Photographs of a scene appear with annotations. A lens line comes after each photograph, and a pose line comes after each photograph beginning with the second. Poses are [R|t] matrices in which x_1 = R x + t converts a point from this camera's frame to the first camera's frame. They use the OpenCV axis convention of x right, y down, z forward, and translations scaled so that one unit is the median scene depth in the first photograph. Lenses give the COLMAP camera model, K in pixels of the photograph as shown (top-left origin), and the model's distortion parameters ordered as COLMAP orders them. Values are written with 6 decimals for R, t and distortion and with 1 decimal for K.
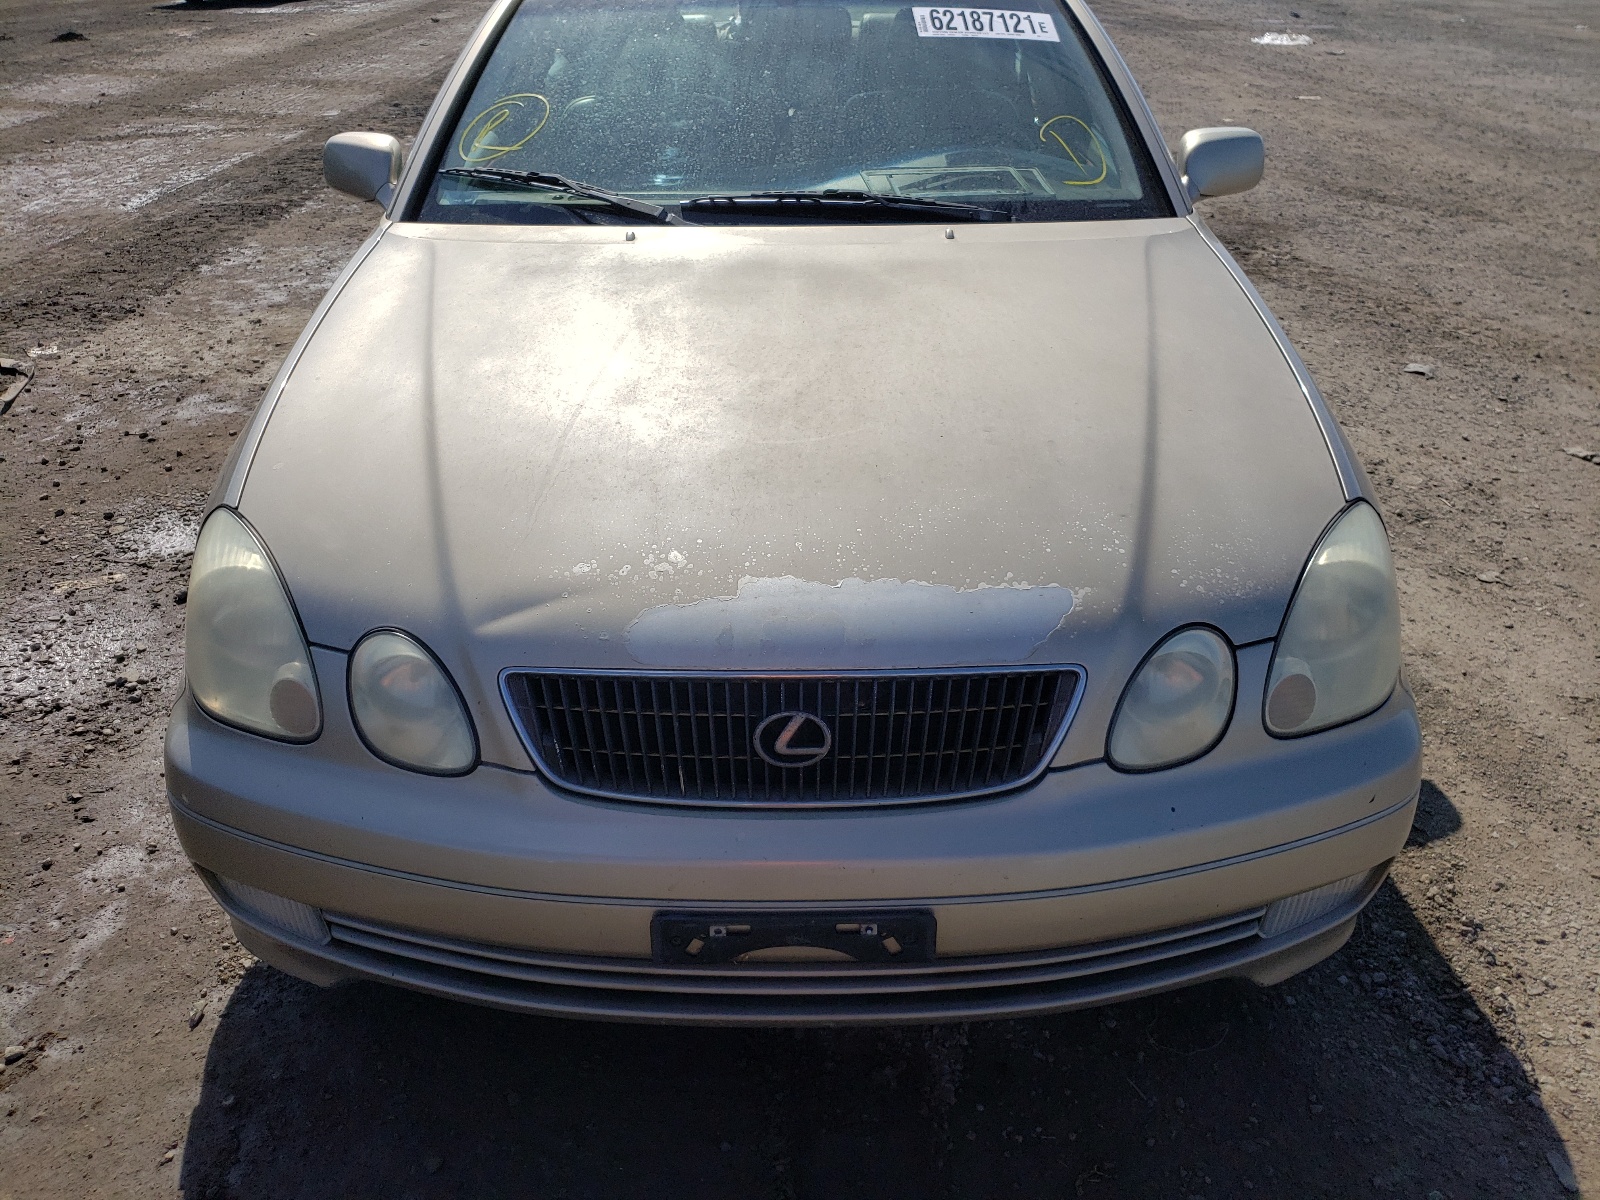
lens RADIAL K [[1186.9, 0, 800.0], [0, 1186.9, 600.0], [0, 0, 1]] dist [0.001798, 0.002082]
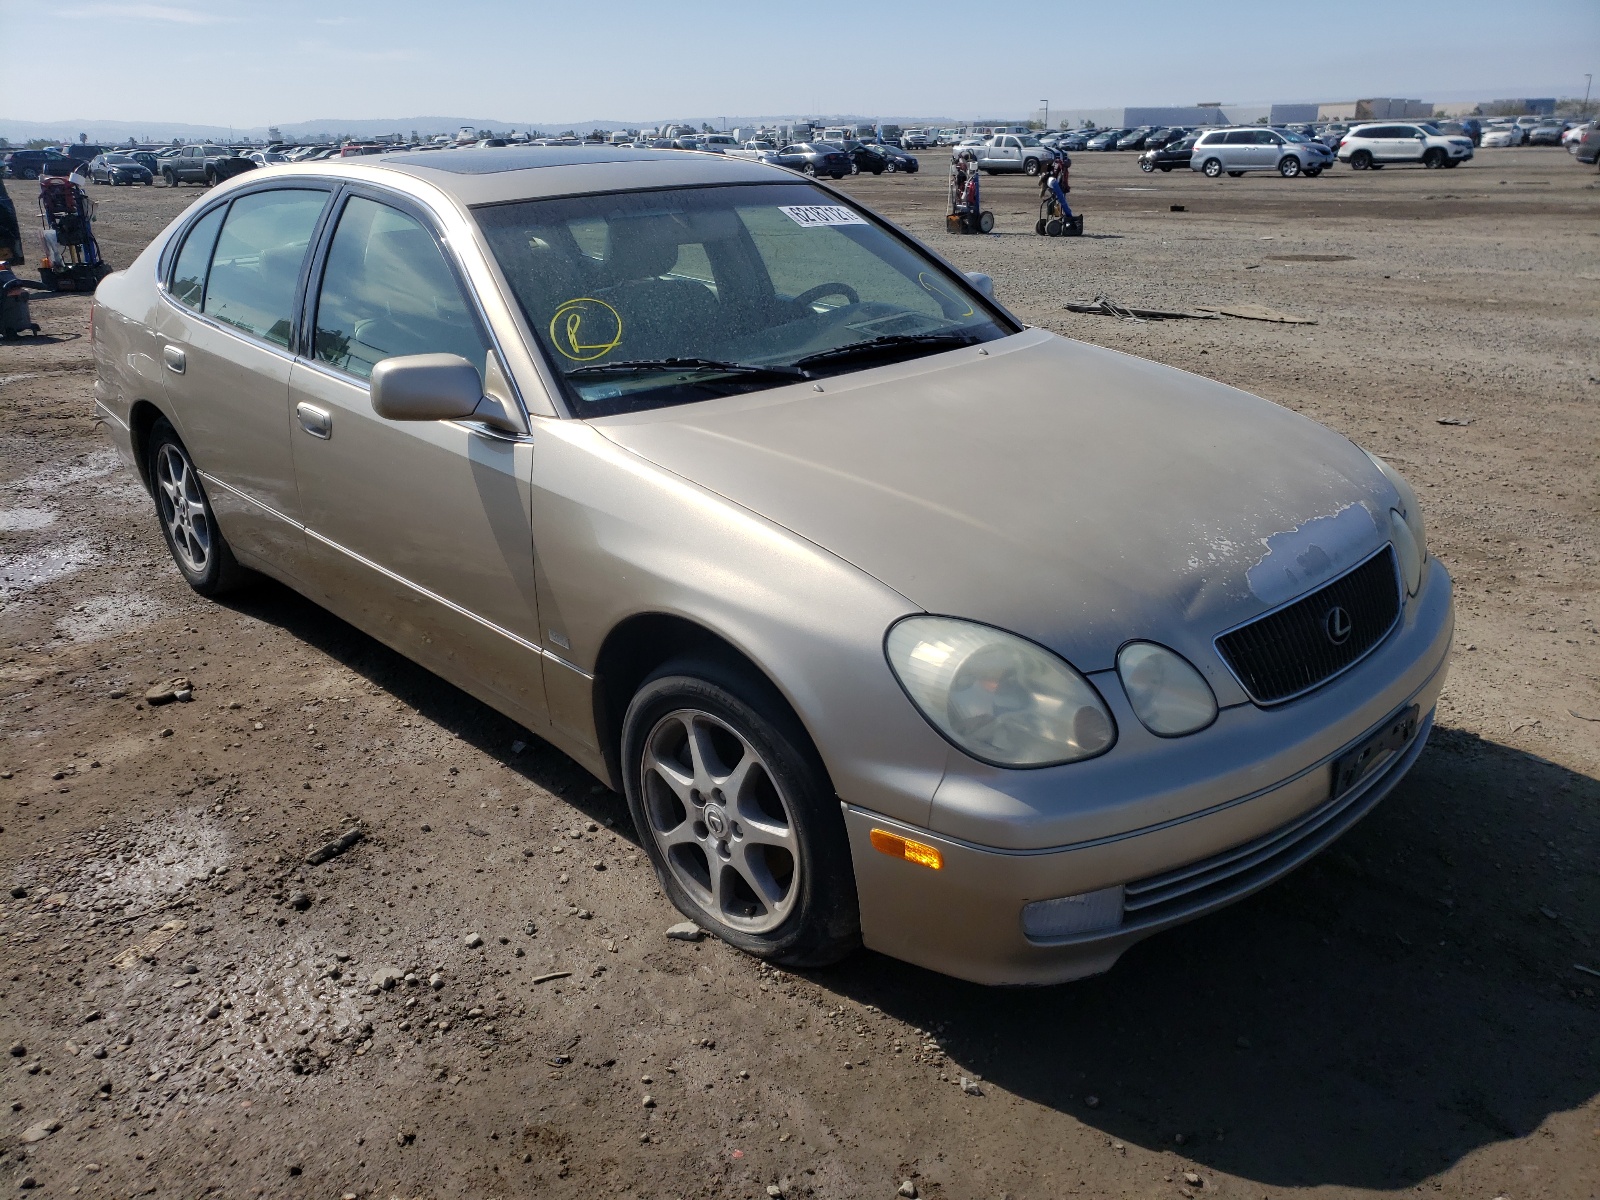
lens RADIAL K [[1186.9, 0, 800.0], [0, 1186.9, 600.0], [0, 0, 1]] dist [0.001798, 0.002082]
pose [[0.757557, -0.260603, 0.598492, -0.963633], [0.349776, 0.936176, -0.035098, -0.070027], [-0.551147, 0.235927, 0.800359, 0.093158]]
